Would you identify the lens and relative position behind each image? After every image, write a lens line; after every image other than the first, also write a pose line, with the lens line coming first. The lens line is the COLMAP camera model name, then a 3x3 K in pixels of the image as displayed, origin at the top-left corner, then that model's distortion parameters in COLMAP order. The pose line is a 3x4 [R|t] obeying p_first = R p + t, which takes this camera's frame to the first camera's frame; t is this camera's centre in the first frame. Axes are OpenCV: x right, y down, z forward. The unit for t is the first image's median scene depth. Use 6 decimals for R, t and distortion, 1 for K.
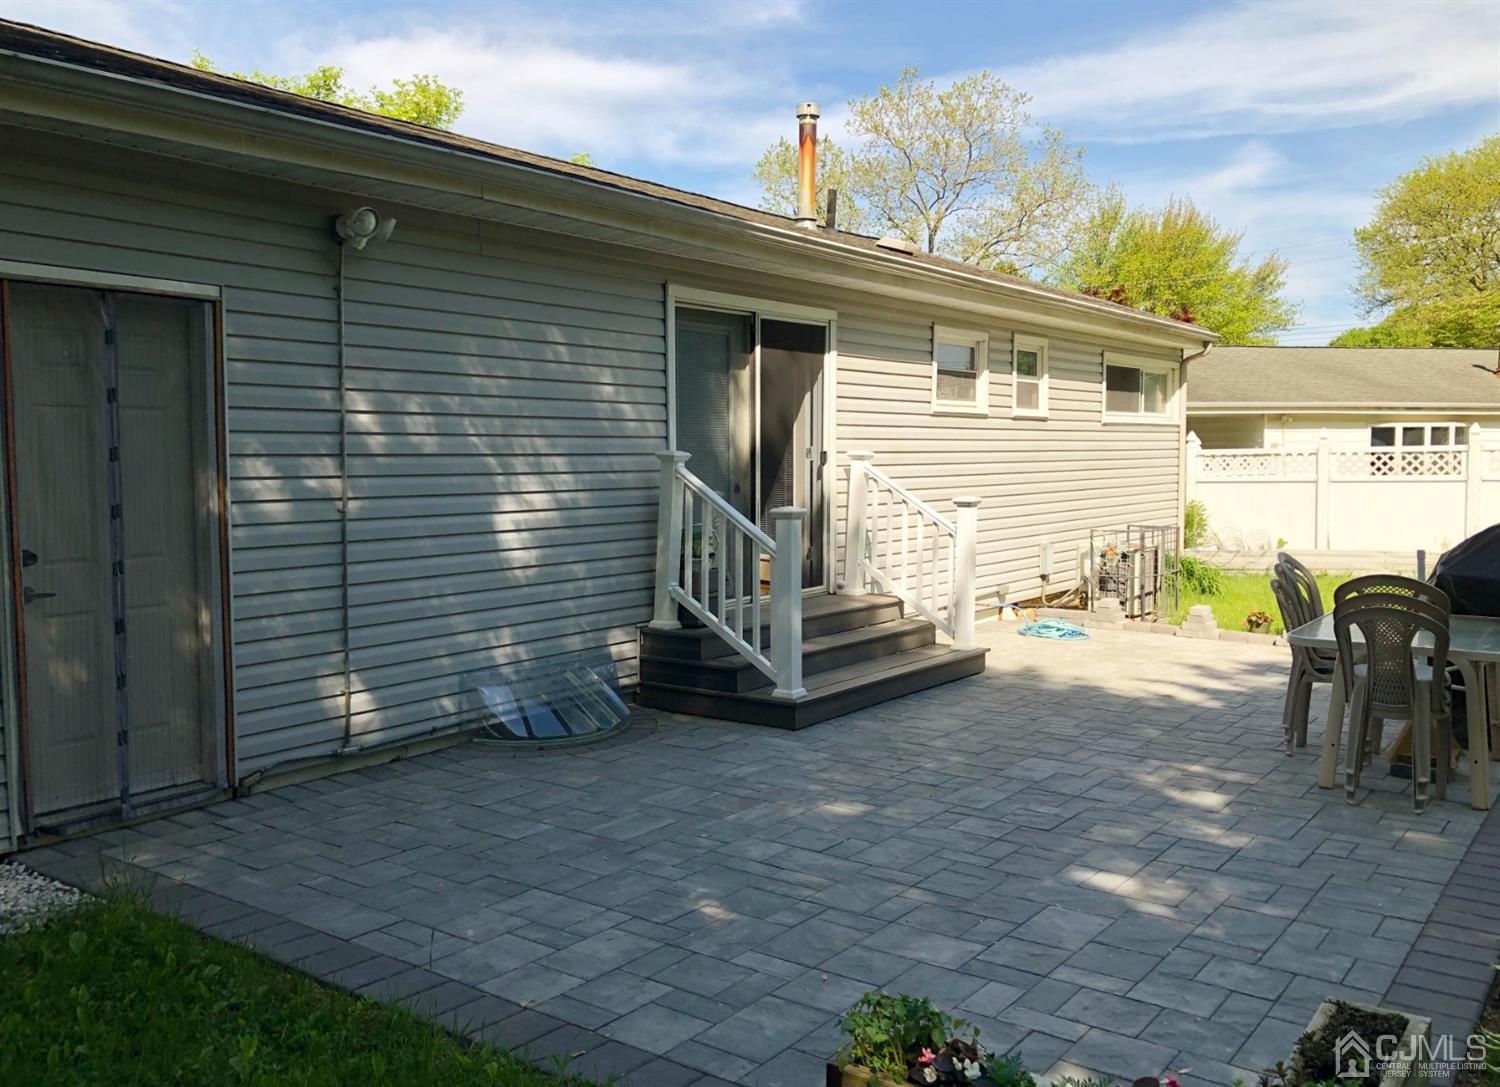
lens RADIAL K [[1298.8, 0, 751.9], [0, 1298.8, 543.7], [0, 0, 1]] dist [0.049492, -0.046362]
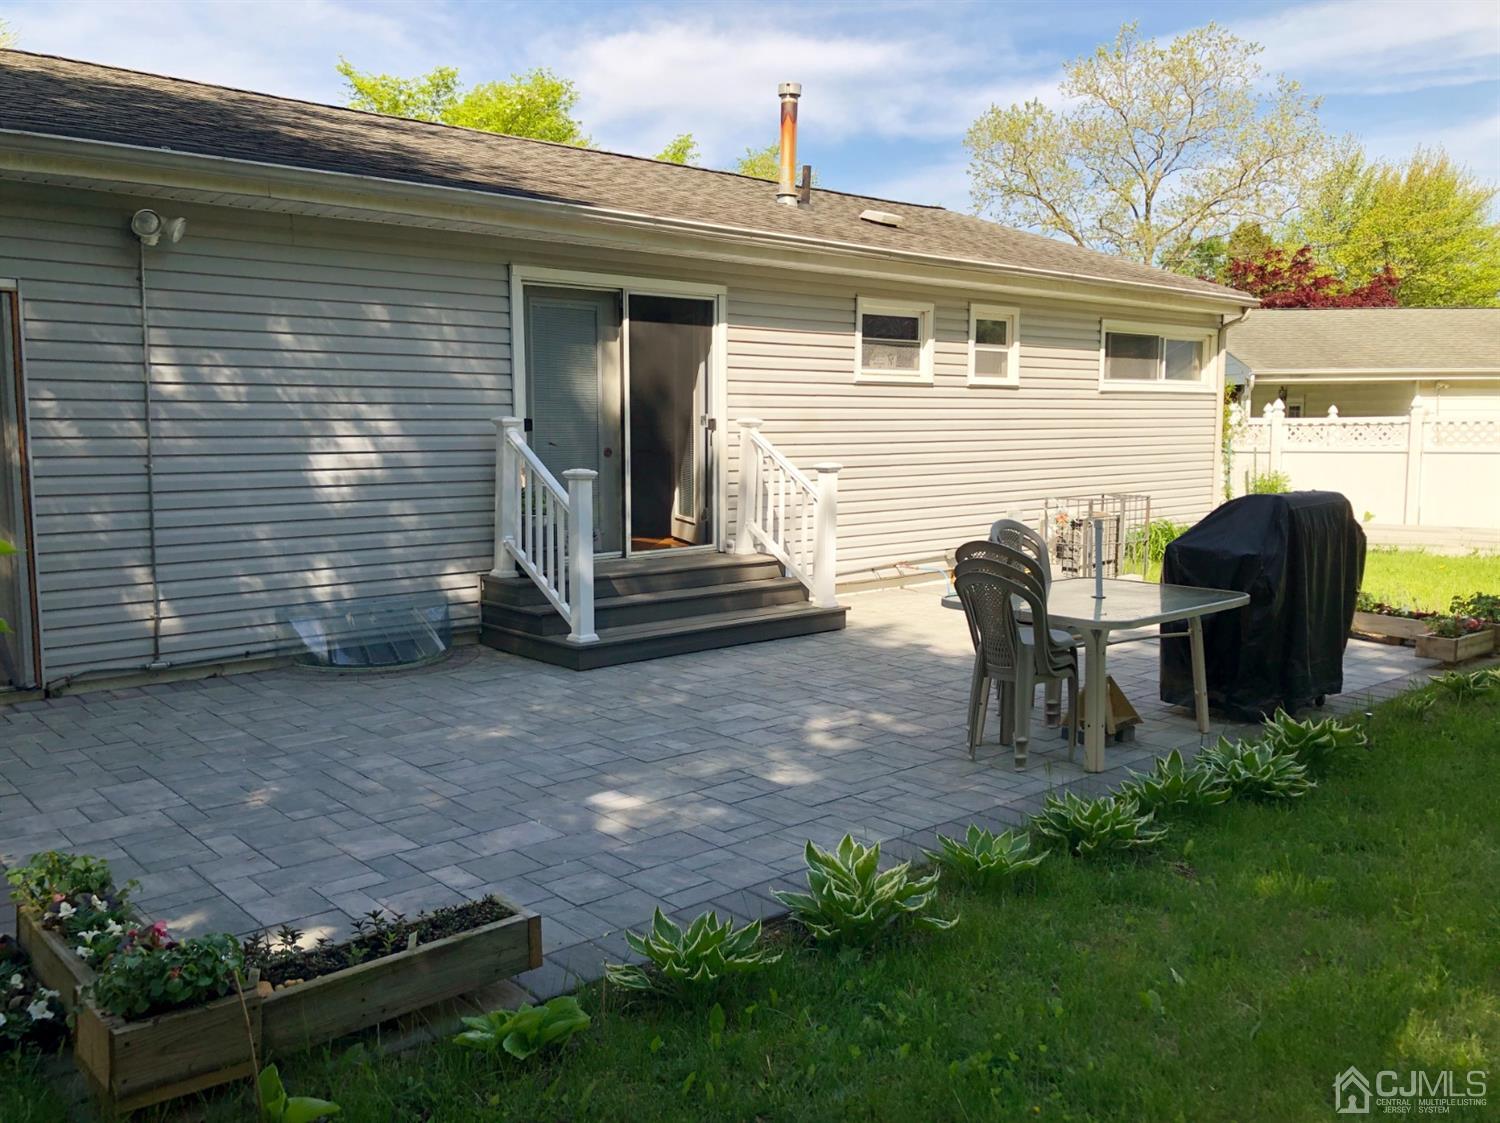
lens RADIAL K [[1246.8, 0, 737.0], [0, 1246.8, 573.1], [0, 0, 1]] dist [0.047071, -0.071285]
pose [[0.974174, 0.029788, -0.223827, 0.370928], [-0.018391, 0.998434, 0.052829, 0.001682], [0.225050, -0.047349, 0.973196, -0.001423]]
